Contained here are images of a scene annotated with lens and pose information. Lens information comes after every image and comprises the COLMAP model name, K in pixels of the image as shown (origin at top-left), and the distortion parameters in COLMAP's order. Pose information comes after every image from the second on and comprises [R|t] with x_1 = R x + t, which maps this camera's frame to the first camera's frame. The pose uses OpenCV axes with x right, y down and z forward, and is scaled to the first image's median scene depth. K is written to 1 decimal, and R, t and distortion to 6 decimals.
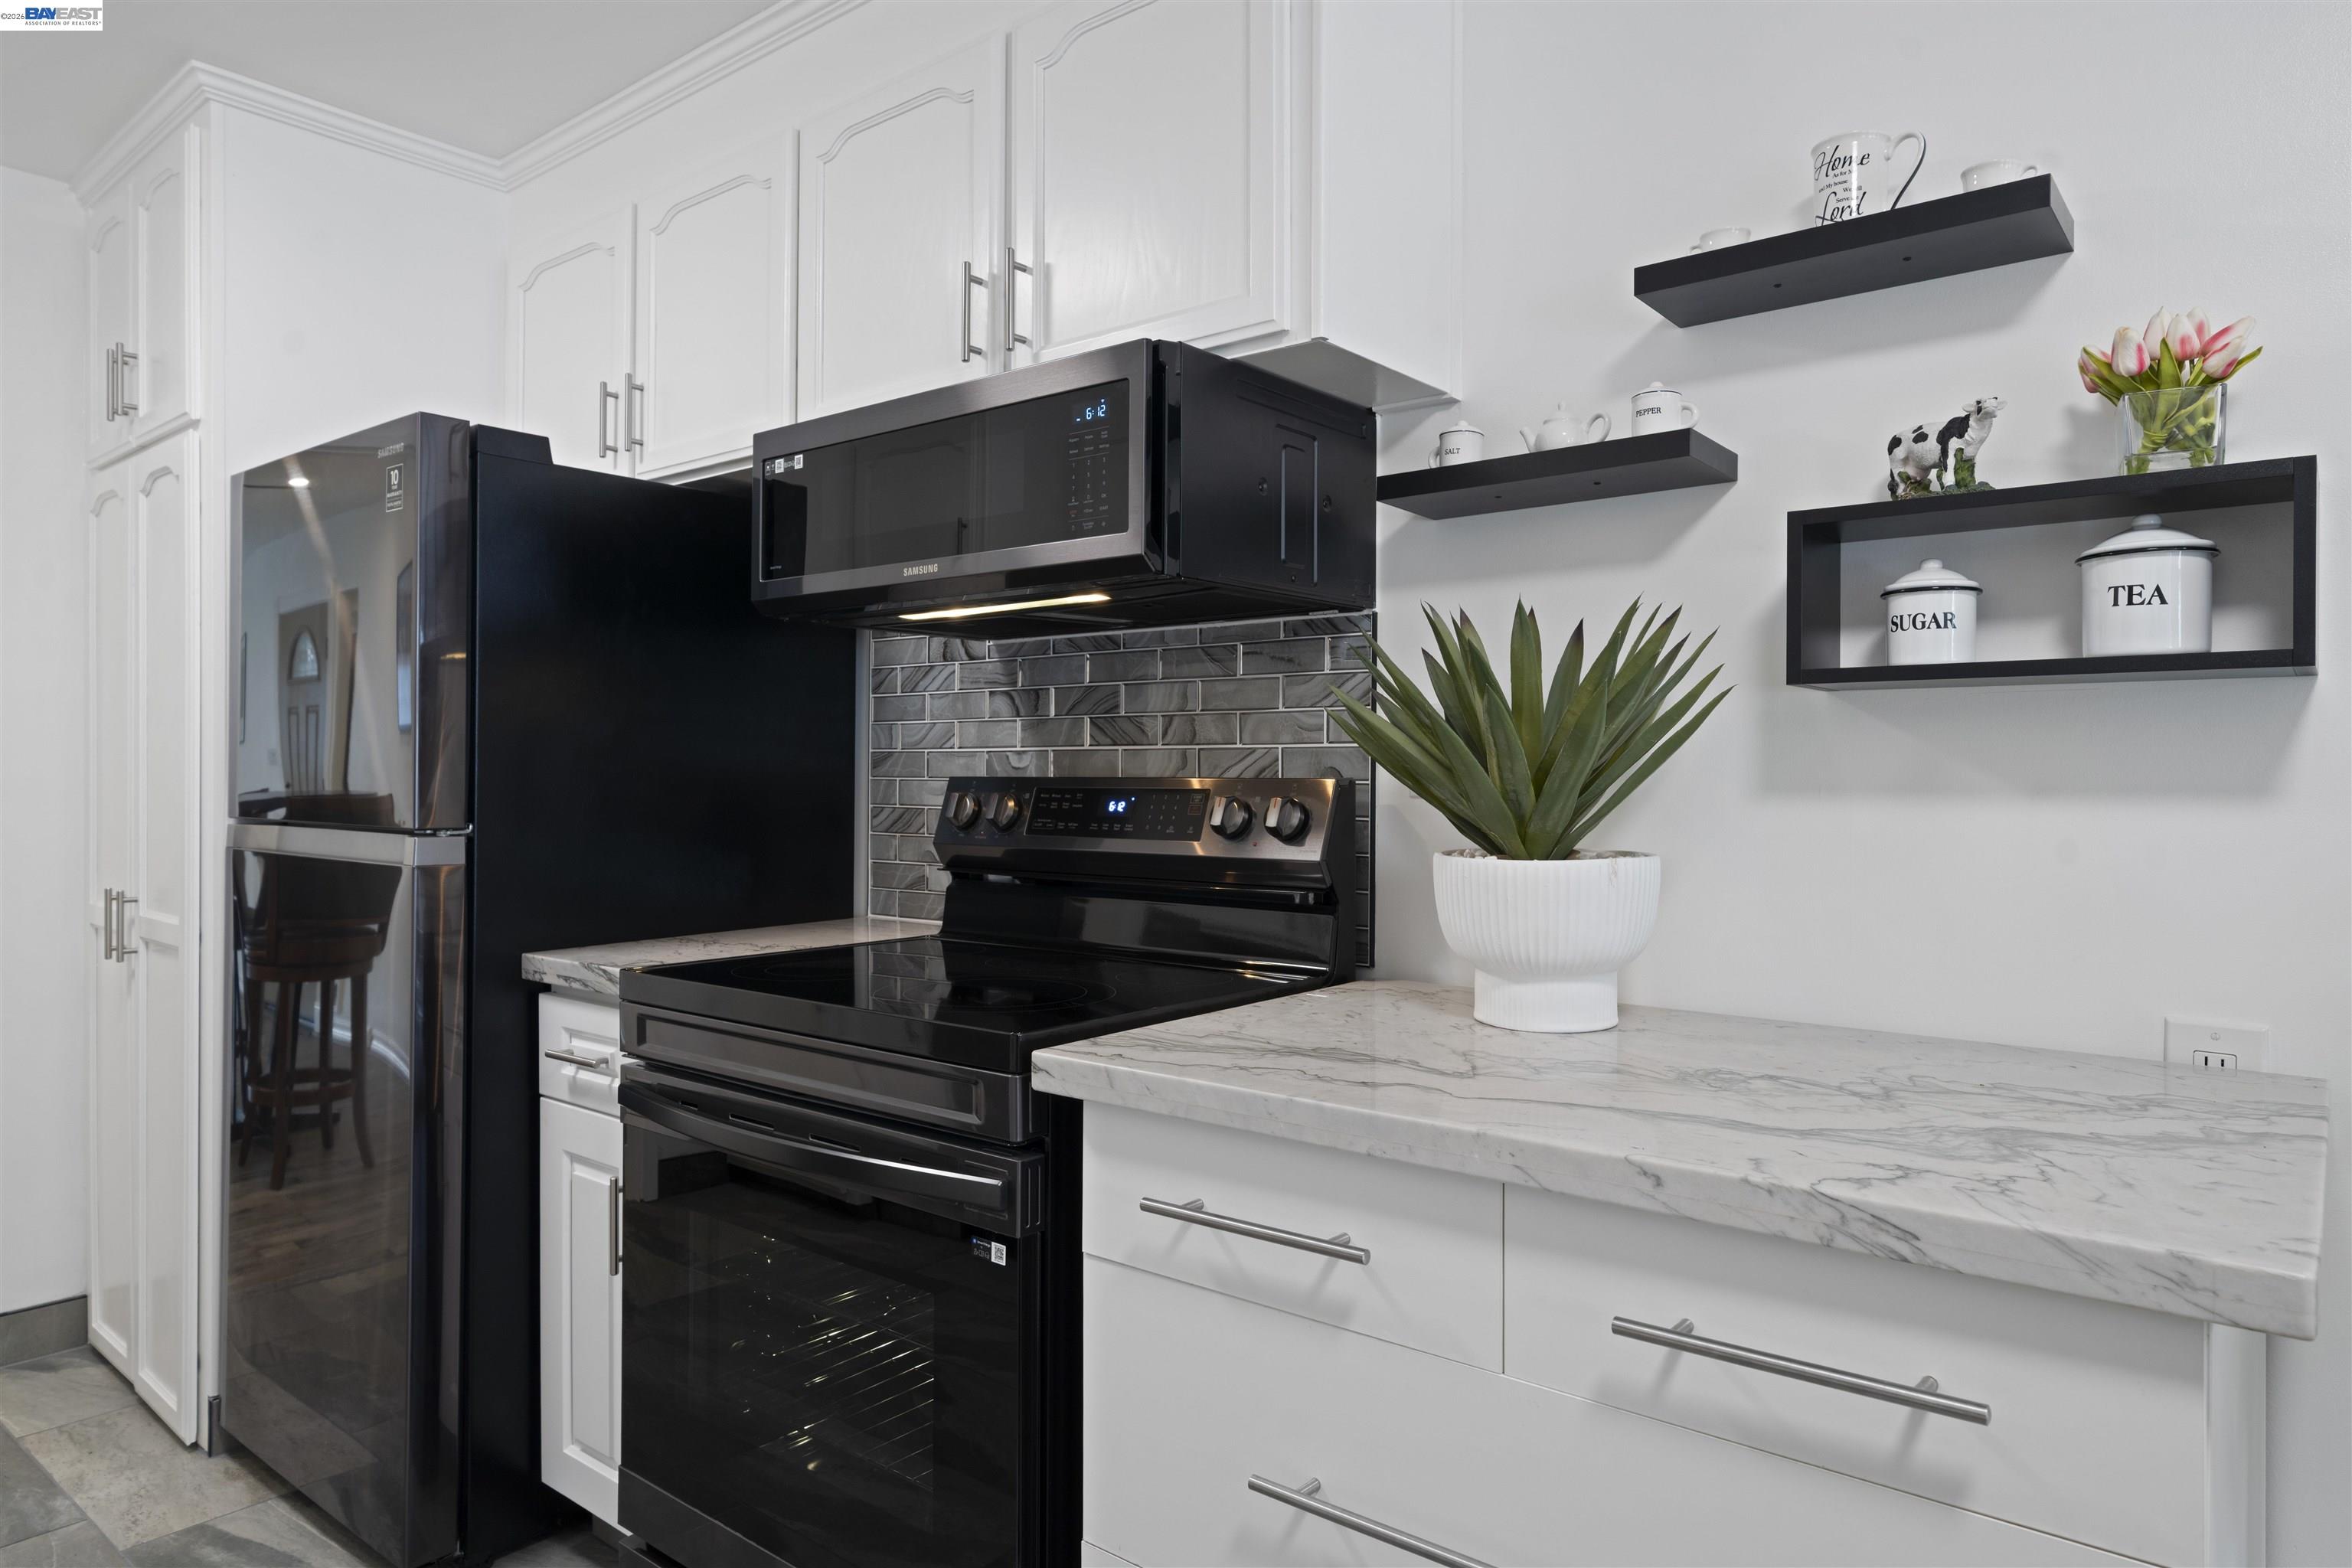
lens RADIAL K [[1450.7, 0, 1174.0], [0, 1450.7, 772.0], [0, 0, 1]] dist [0.001613, 0.001734]
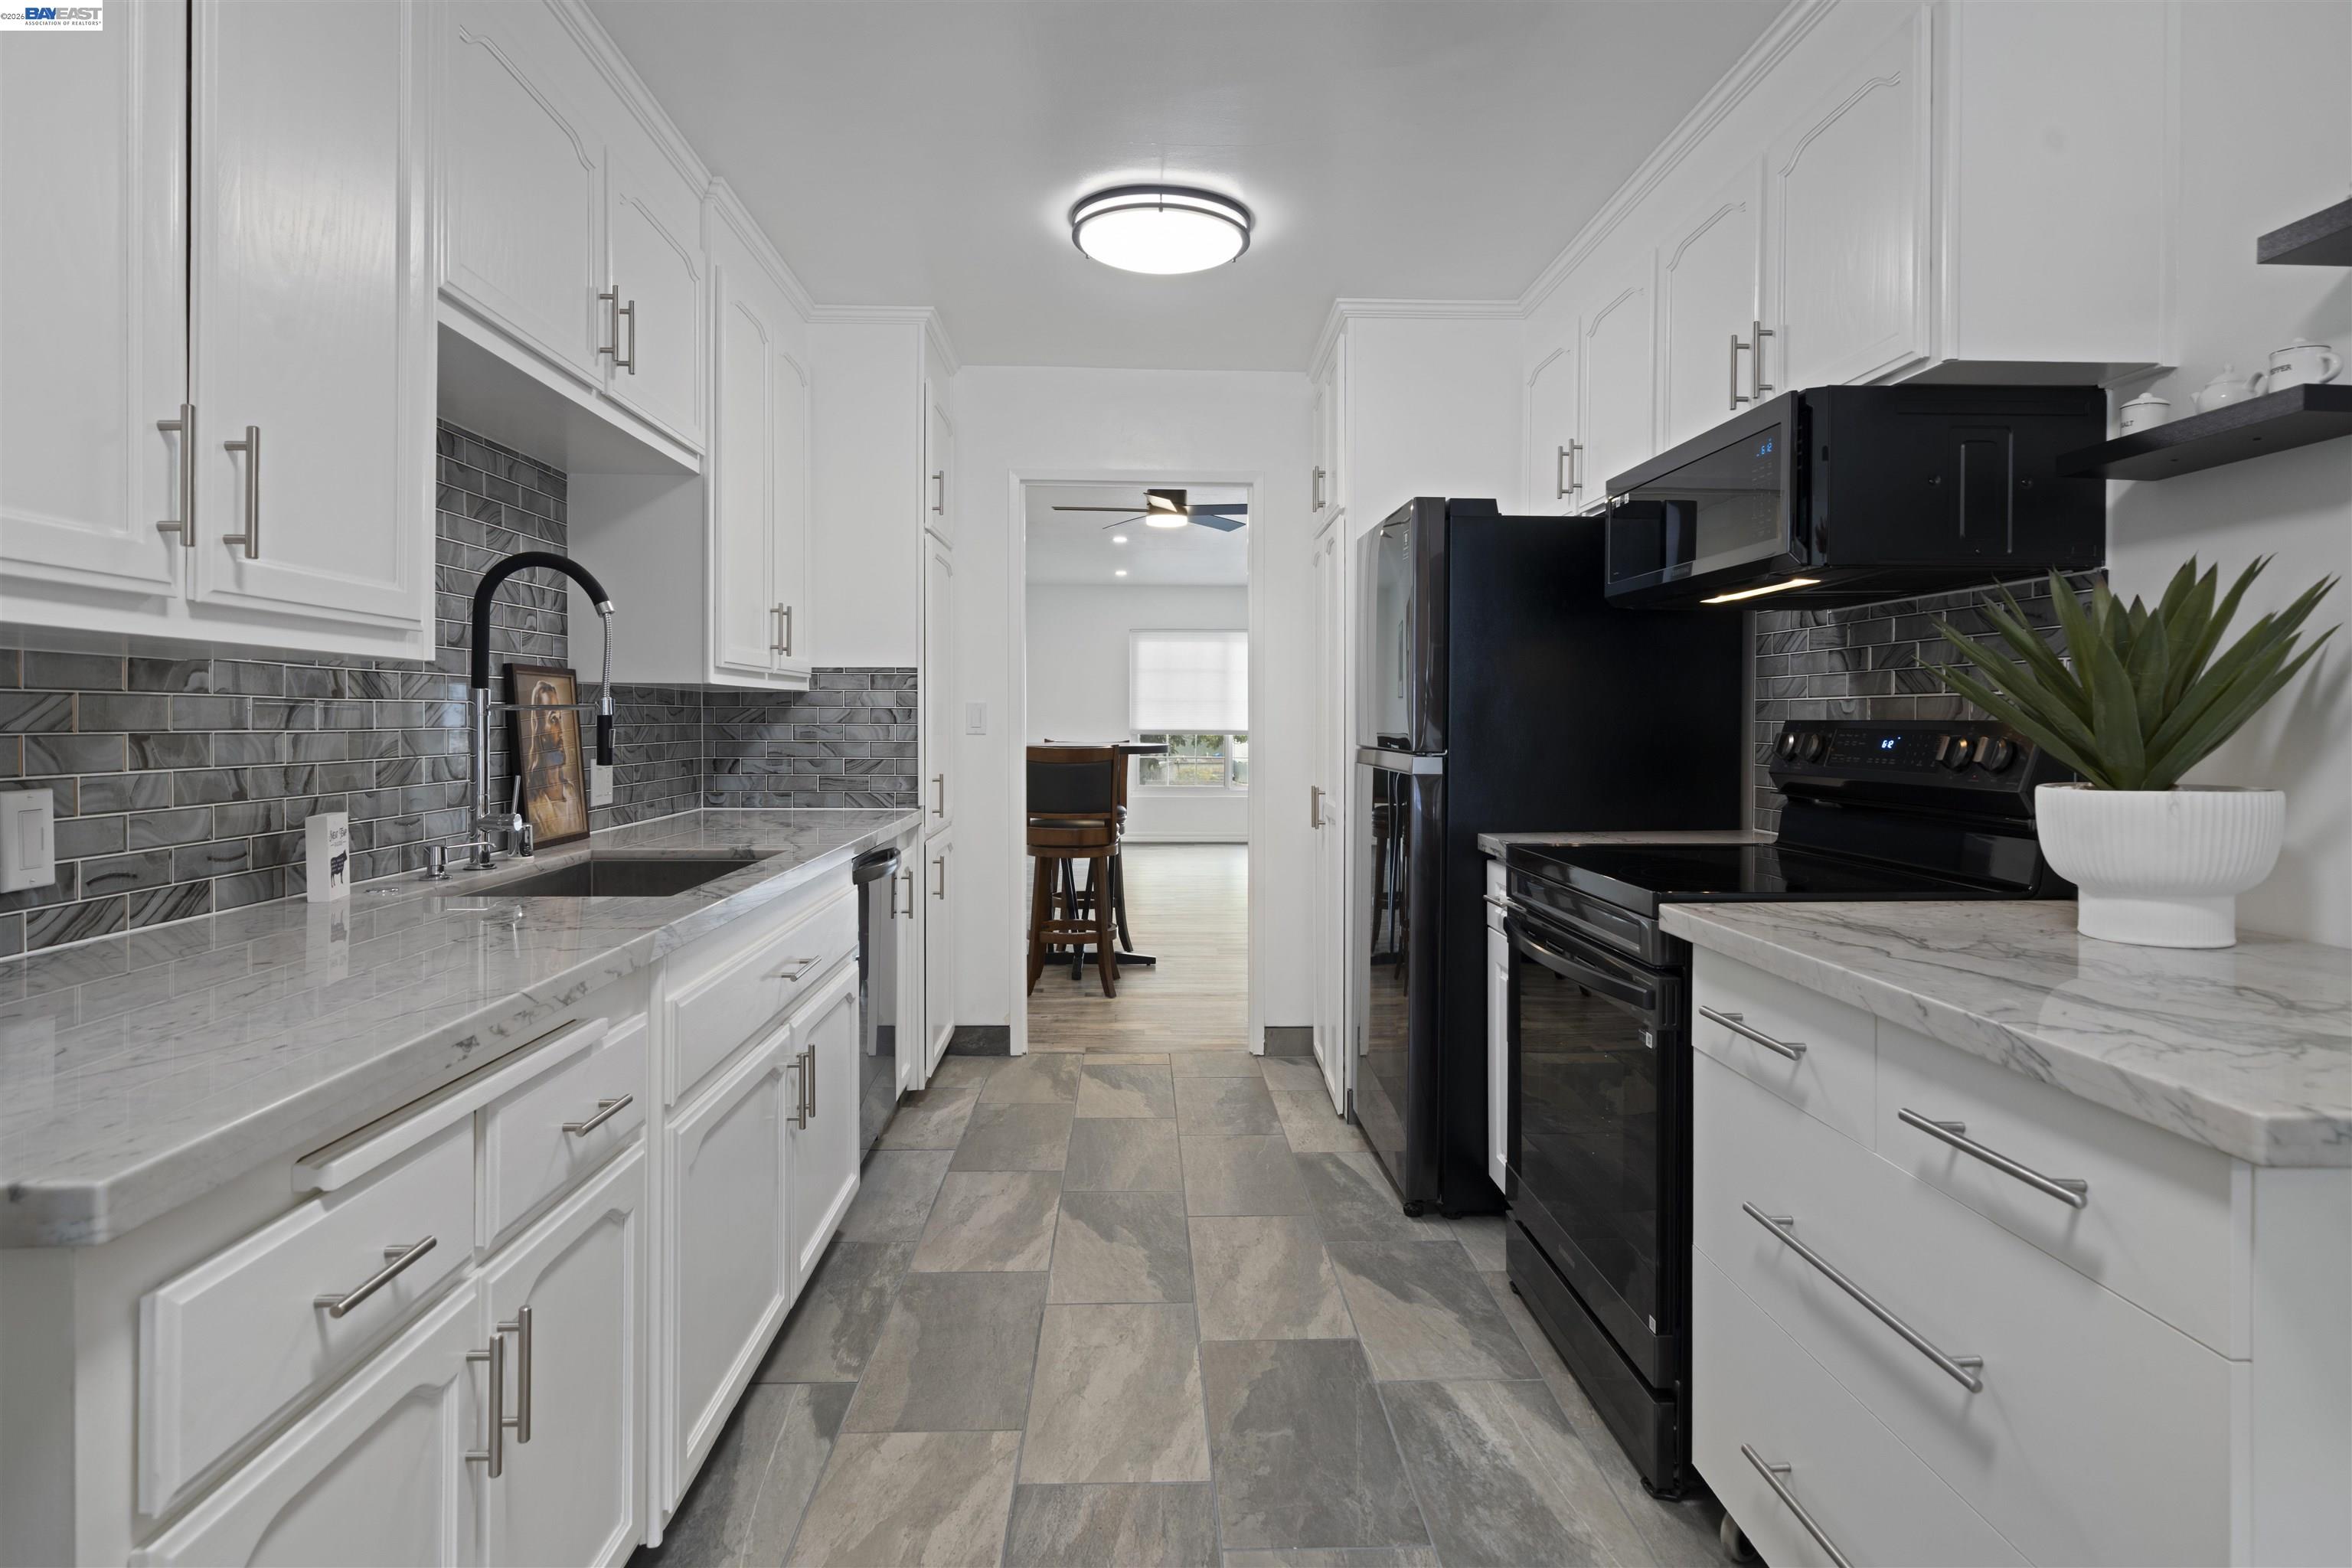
lens RADIAL K [[1265.3, 0, 1176.6], [0, 1265.3, 725.8], [0, 0, 1]] dist [-0.000465, 0.000149]
pose [[0.668146, 0.003206, -0.744023, 0.350484], [0.000625, 0.999988, 0.004870, 0.002774], [0.744030, -0.003719, 0.668136, -0.150039]]
